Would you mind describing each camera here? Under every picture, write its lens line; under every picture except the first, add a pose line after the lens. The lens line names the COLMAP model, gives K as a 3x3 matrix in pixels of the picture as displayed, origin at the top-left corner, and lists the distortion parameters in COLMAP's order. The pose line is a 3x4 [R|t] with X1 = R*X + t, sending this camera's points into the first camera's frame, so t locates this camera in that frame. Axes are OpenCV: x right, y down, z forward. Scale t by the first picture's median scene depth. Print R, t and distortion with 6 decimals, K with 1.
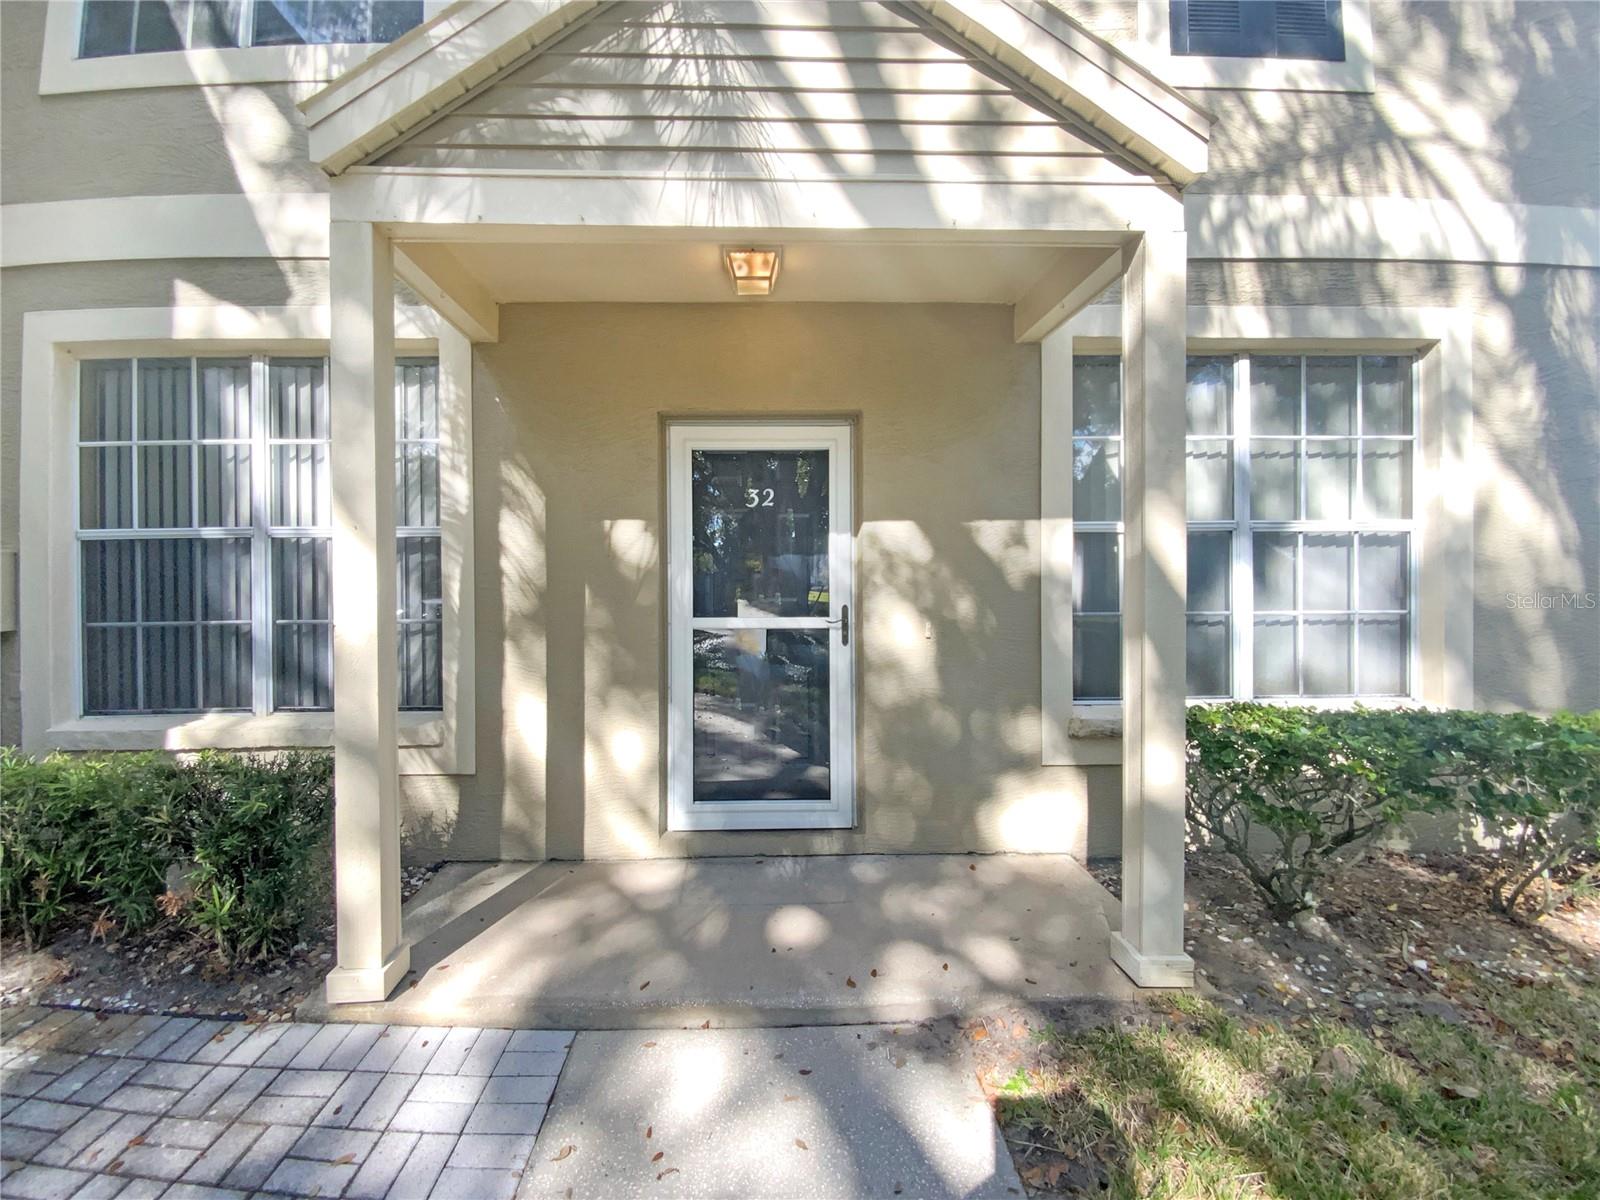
lens RADIAL K [[644.1, 0, 765.6], [0, 644.1, 577.0], [0, 0, 1]] dist [-0.007003, -0.000229]
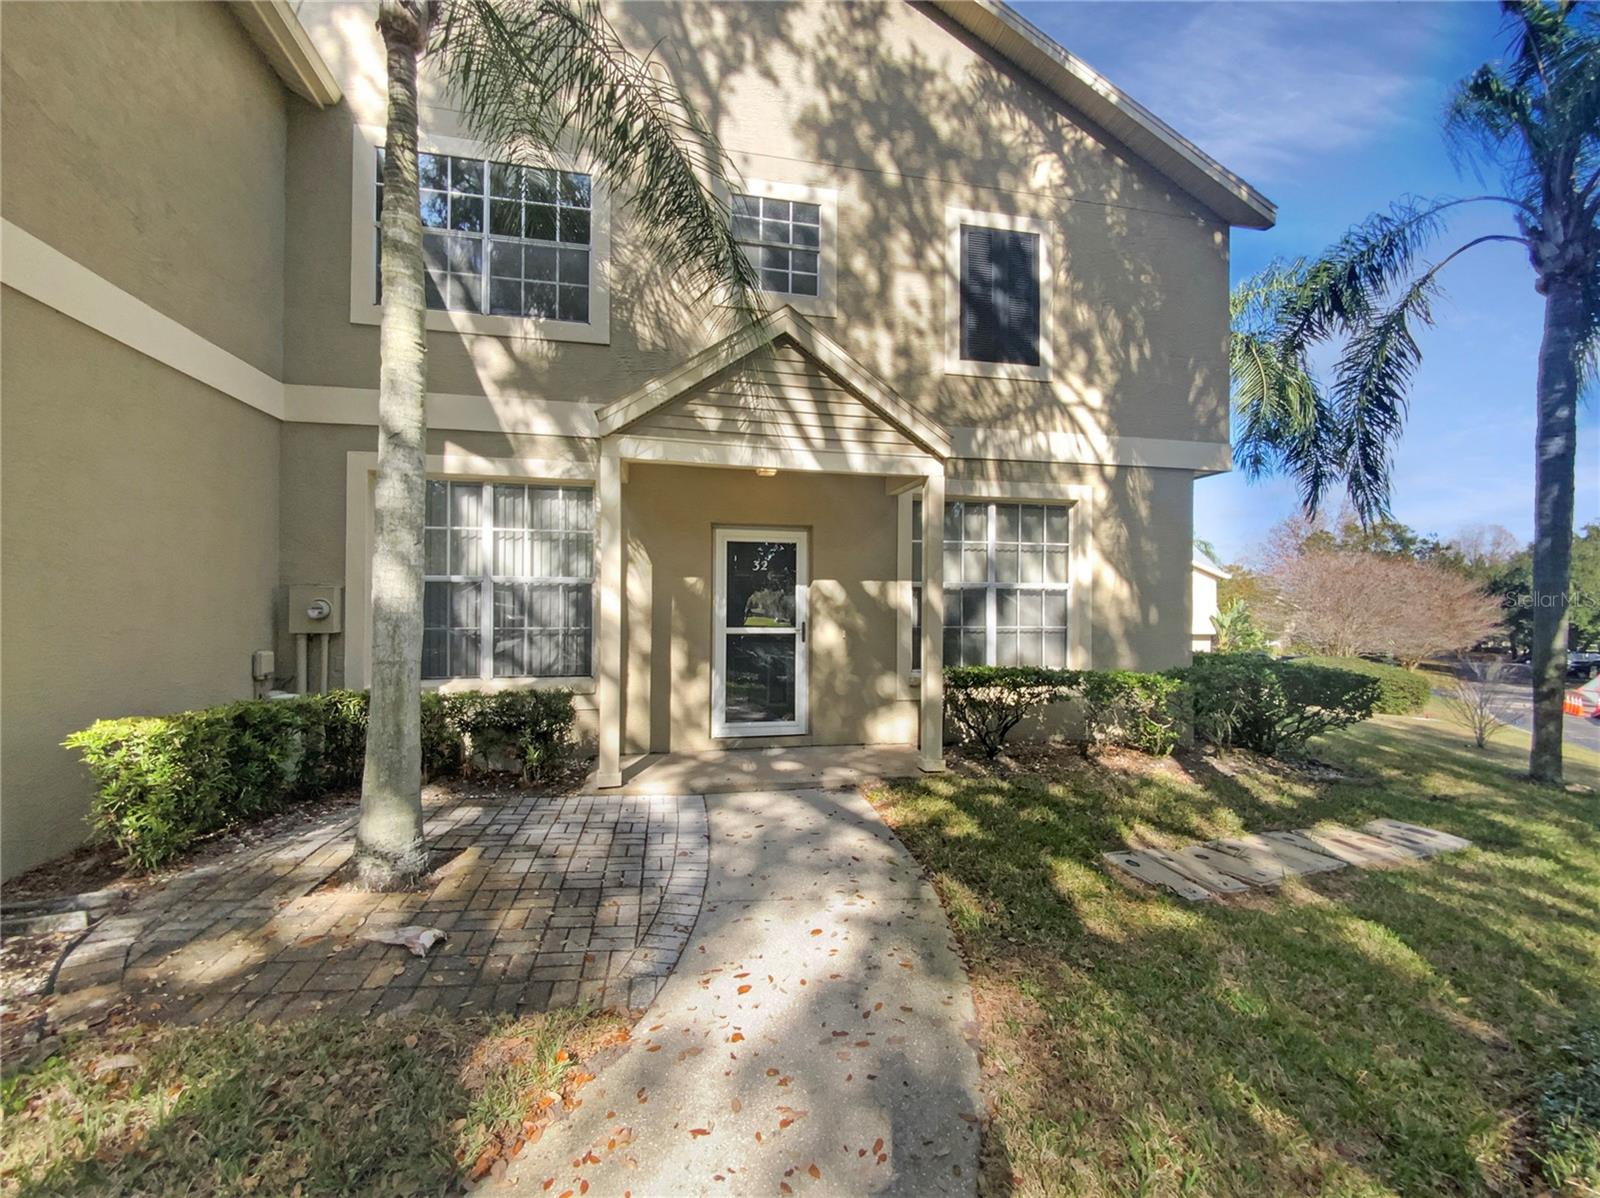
lens RADIAL K [[701.1, 0, 800.0], [0, 701.1, 599.0], [0, 0, 1]] dist [-0.000245, -0.000032]
pose [[0.982275, 0.014240, 0.186906, -0.292771], [-0.012438, 0.999864, -0.010811, -0.002870], [-0.187035, 0.008295, 0.982318, -1.134053]]
